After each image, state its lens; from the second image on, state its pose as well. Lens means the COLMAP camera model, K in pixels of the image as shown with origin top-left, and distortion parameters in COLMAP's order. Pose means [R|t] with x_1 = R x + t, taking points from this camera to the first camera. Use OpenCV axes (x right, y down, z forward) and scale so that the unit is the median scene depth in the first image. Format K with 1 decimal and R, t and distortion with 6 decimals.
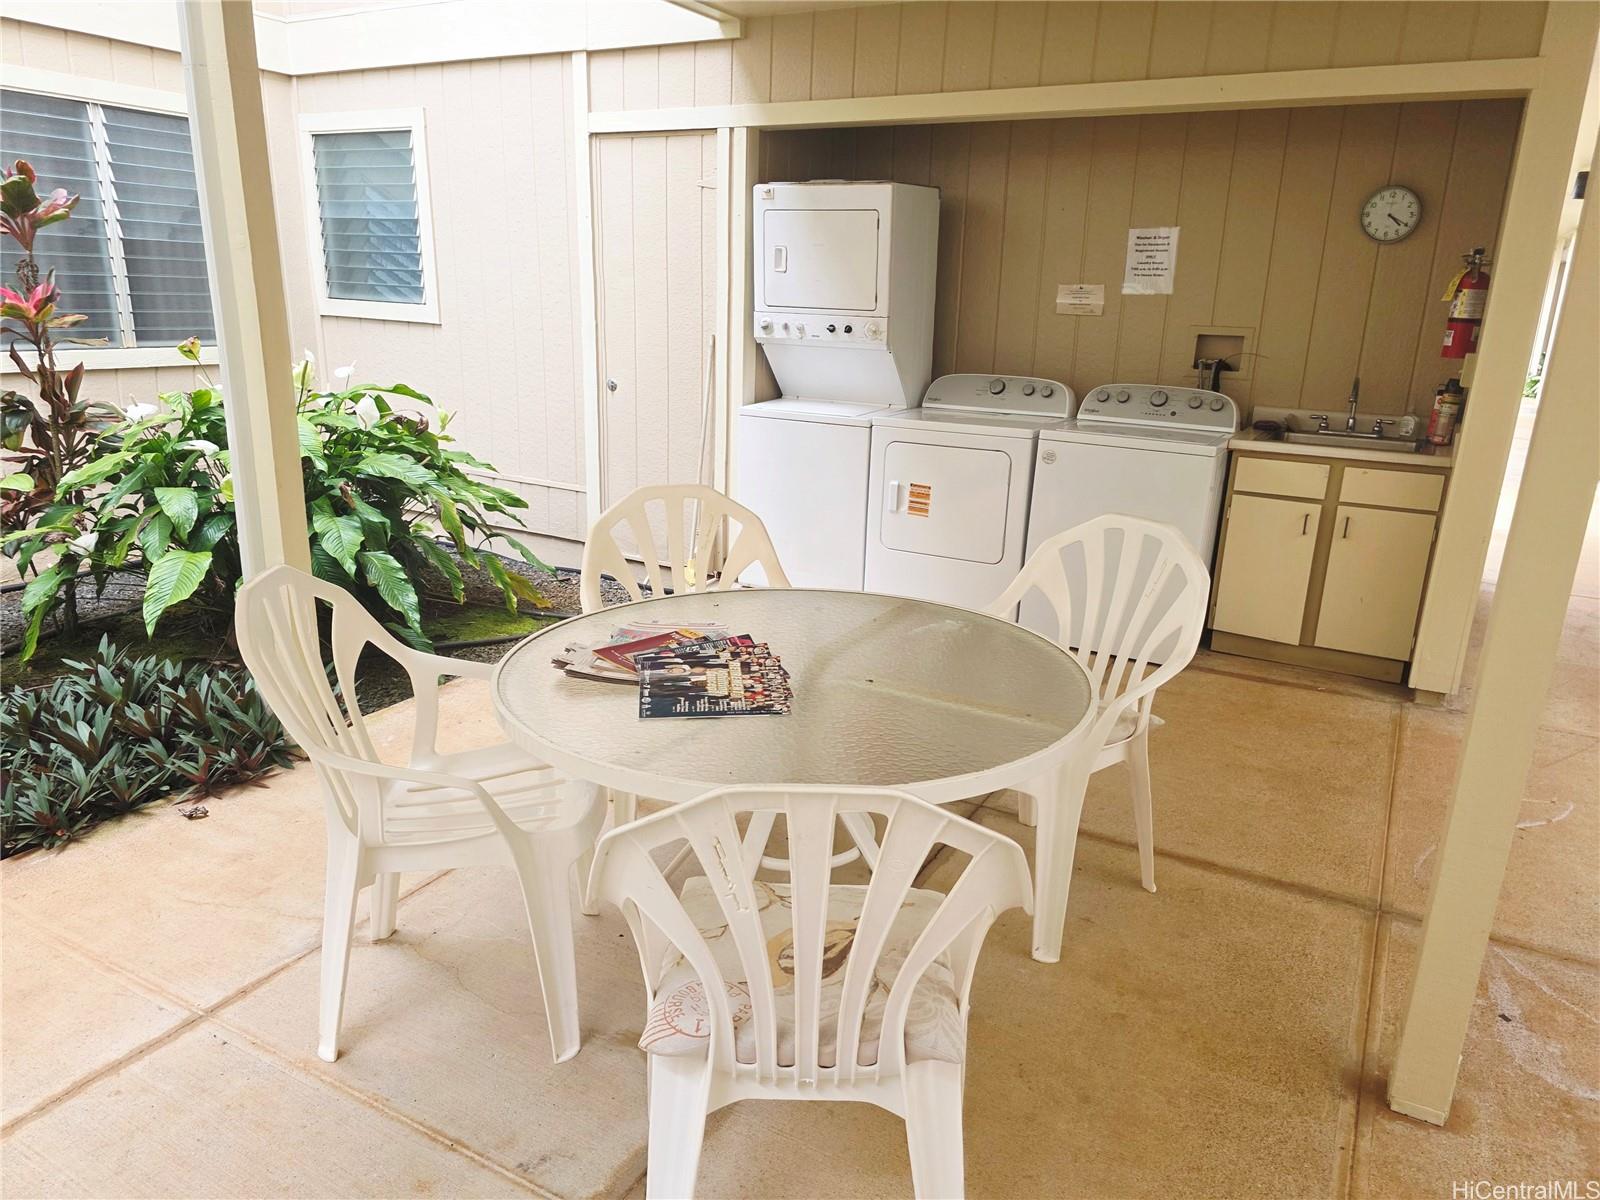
lens RADIAL K [[1093.7, 0, 800.0], [0, 1093.7, 600.0], [0, 0, 1]] dist [0.045742, -0.001477]
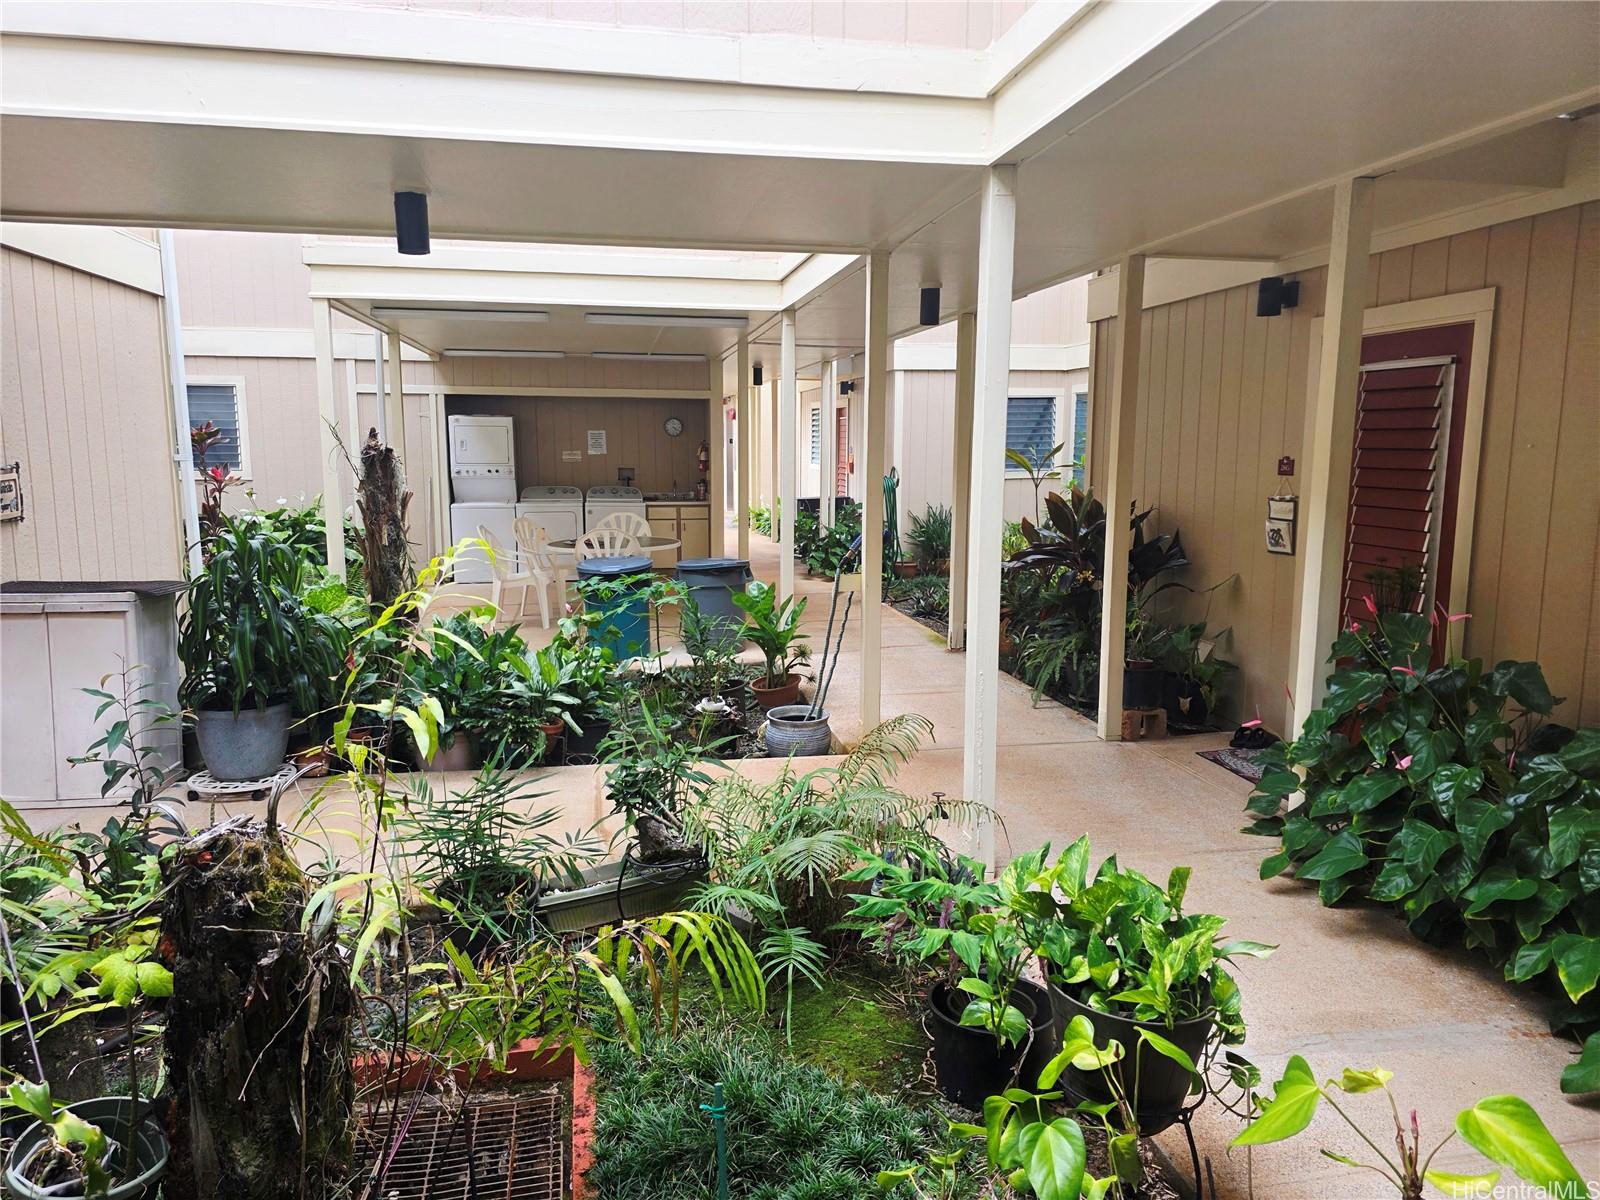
lens RADIAL K [[1093.7, 0, 800.0], [0, 1093.7, 600.0], [0, 0, 1]] dist [0.045742, -0.001477]
pose [[0.778580, -0.119286, 0.616104, -0.992790], [0.193231, 0.979637, -0.054519, 0.310726], [-0.597055, 0.161497, 0.785776, -1.332532]]
